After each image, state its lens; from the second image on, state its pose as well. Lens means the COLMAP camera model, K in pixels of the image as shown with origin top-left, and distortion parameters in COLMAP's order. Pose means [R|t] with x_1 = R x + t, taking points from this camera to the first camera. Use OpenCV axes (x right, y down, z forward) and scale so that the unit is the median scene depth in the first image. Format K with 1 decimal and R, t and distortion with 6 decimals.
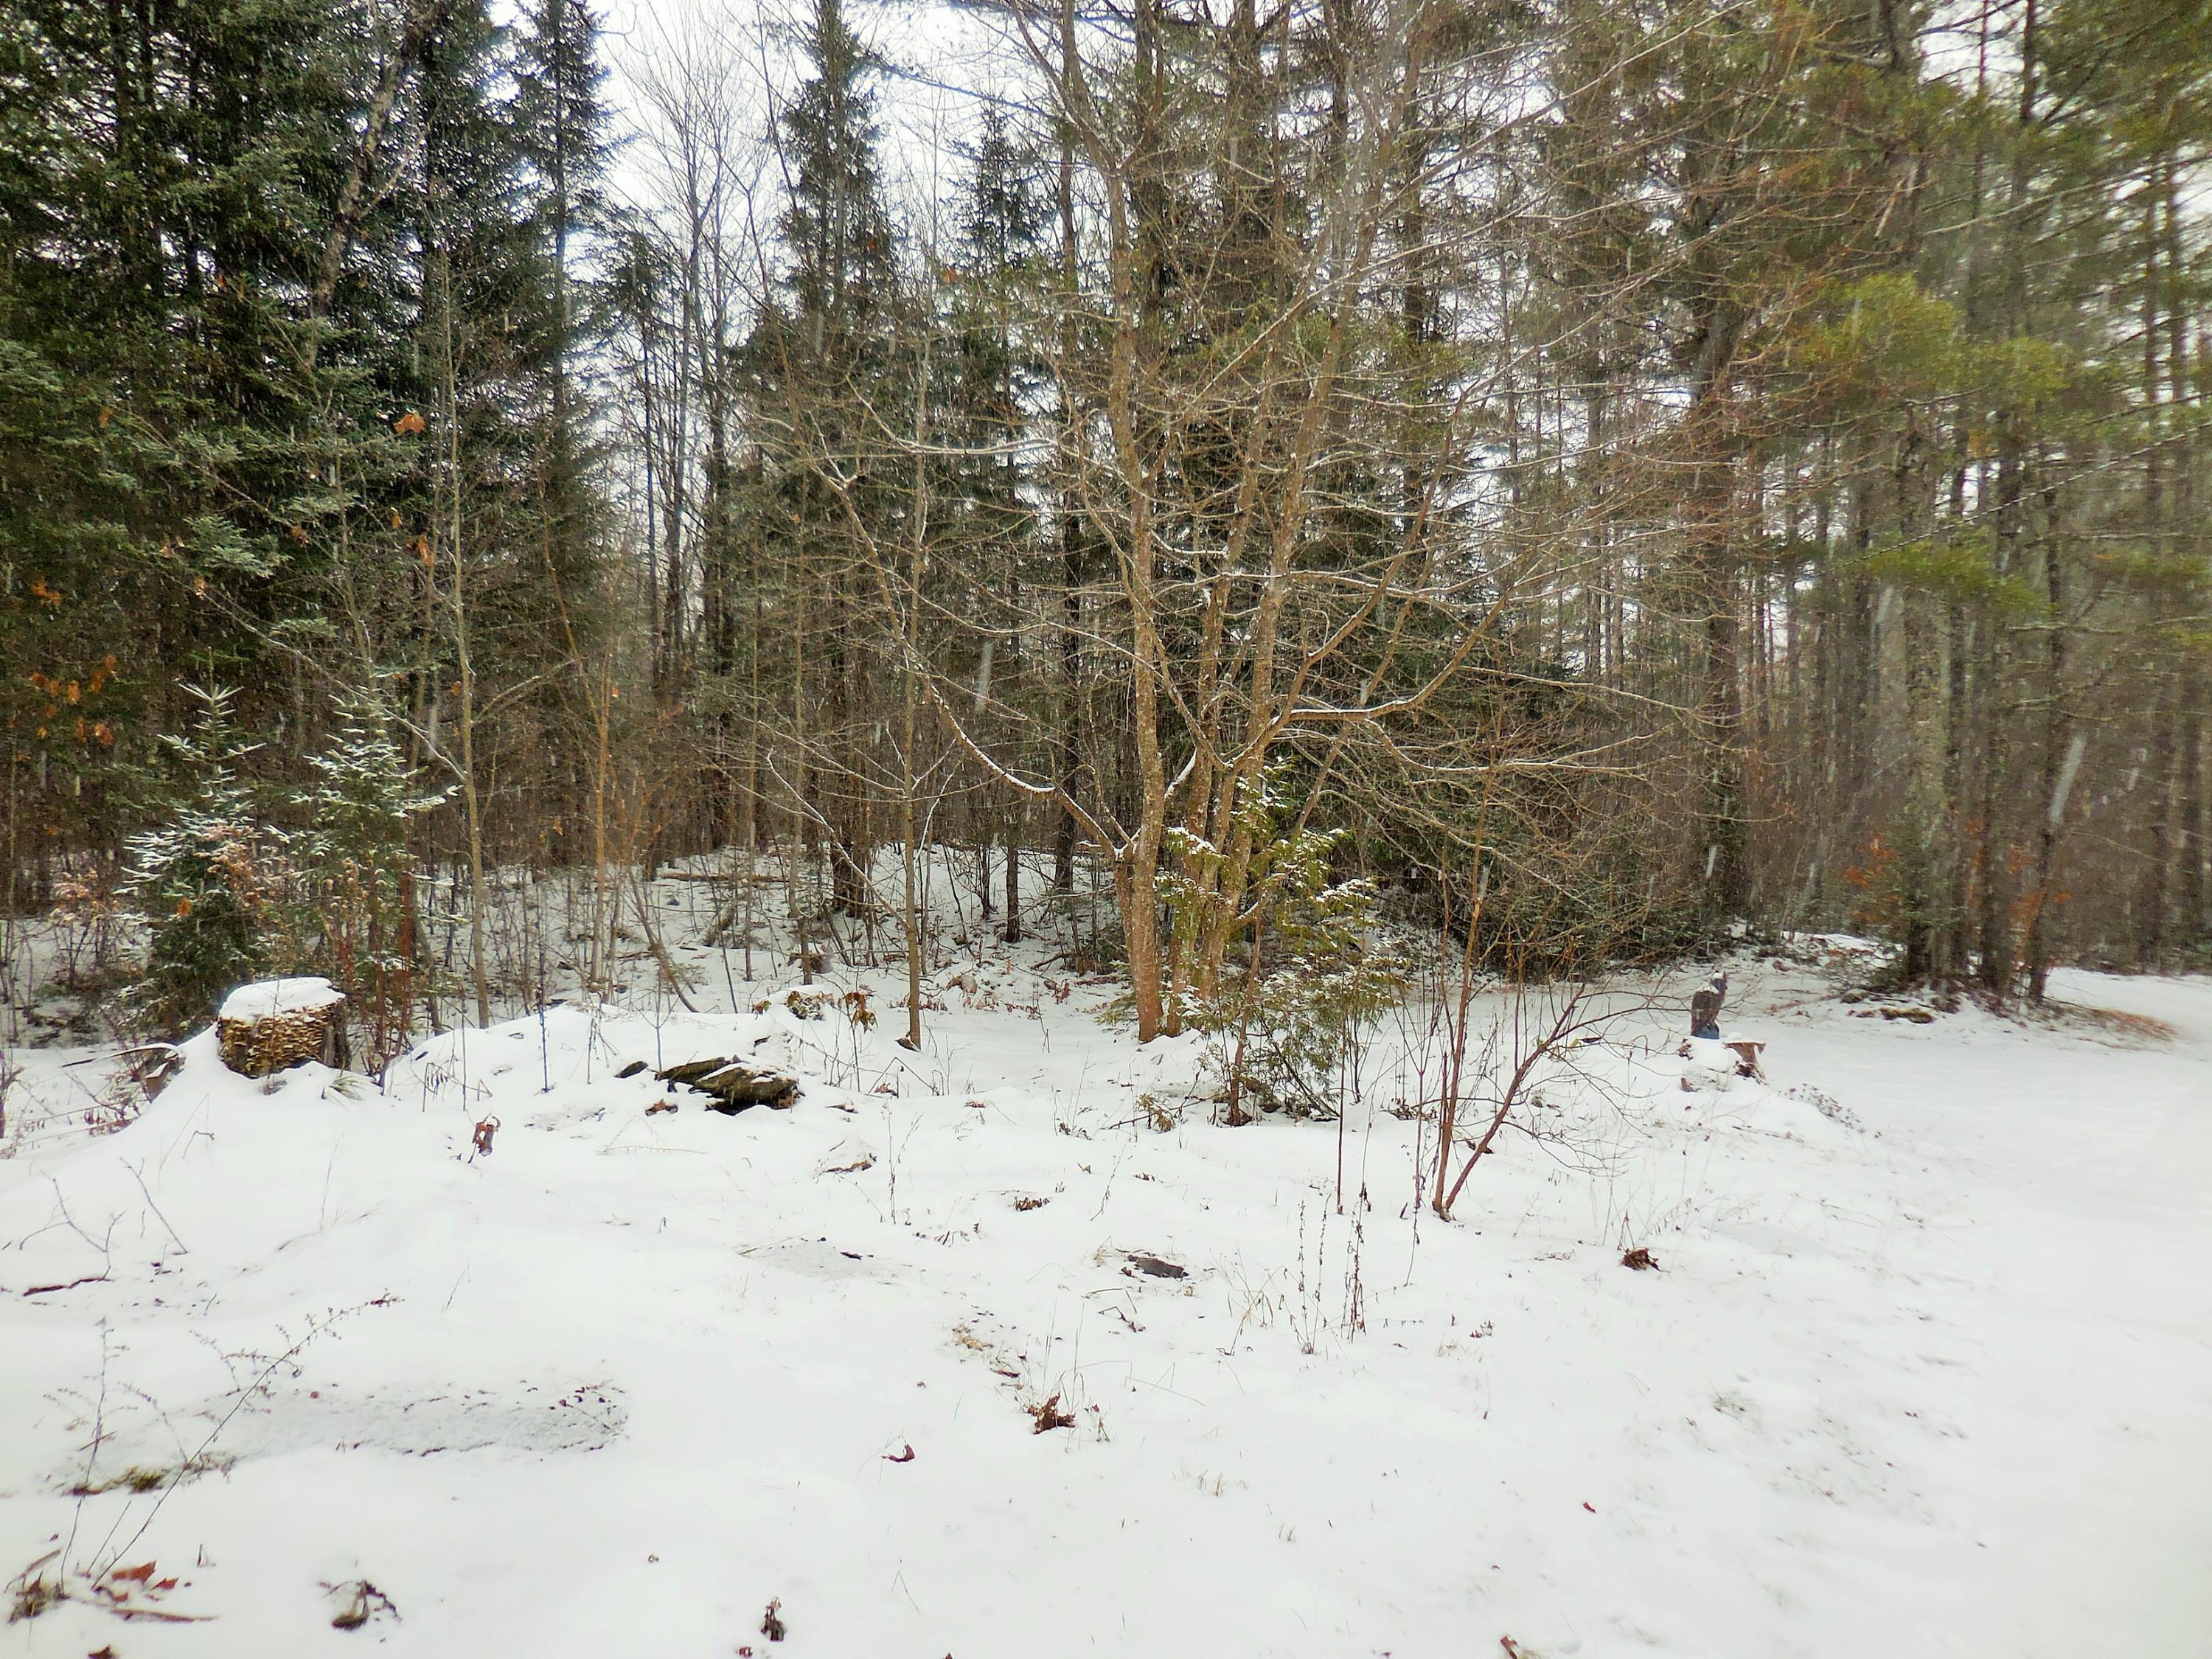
lens RADIAL K [[1604.3, 0, 1111.1], [0, 1604.3, 813.8], [0, 0, 1]] dist [-0.010169, -0.006198]
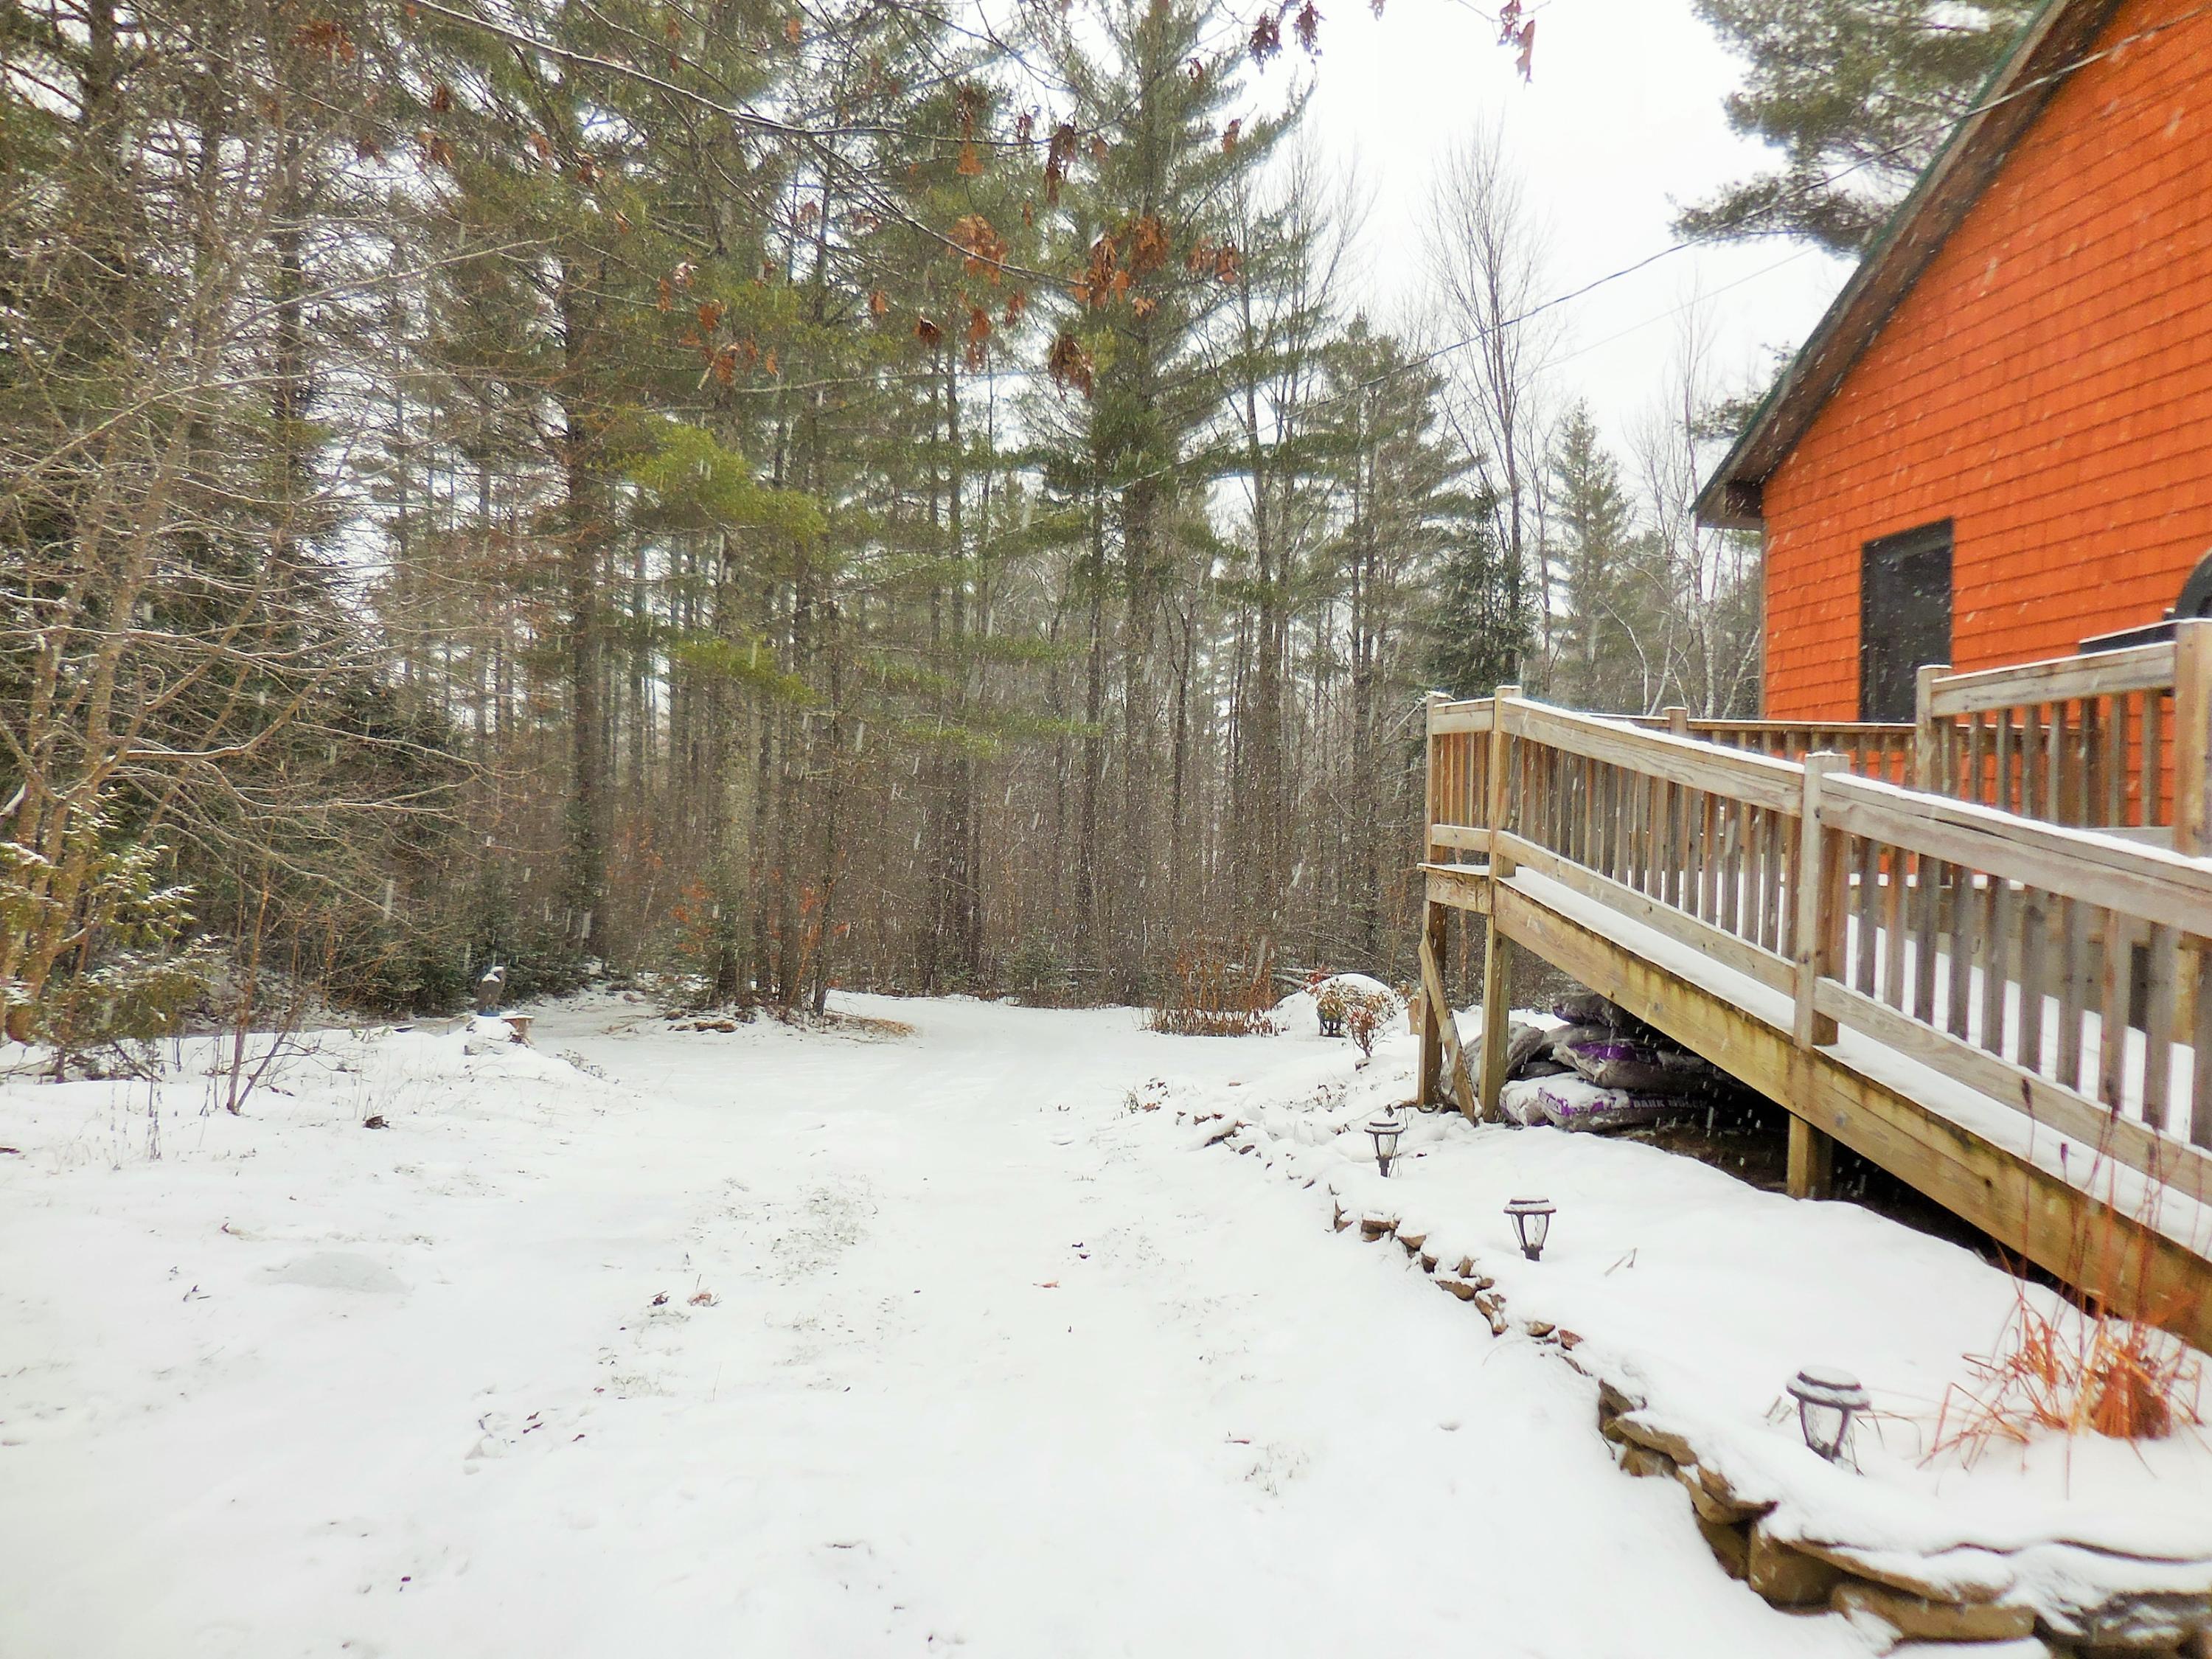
lens RADIAL K [[1604.3, 0, 1111.1], [0, 1604.3, 813.8], [0, 0, 1]] dist [-0.010169, -0.006198]
pose [[0.791289, 0.025454, 0.610912, -0.019801], [-0.002250, 0.999248, -0.038719, 0.017238], [-0.611438, 0.029263, 0.790751, -0.244765]]
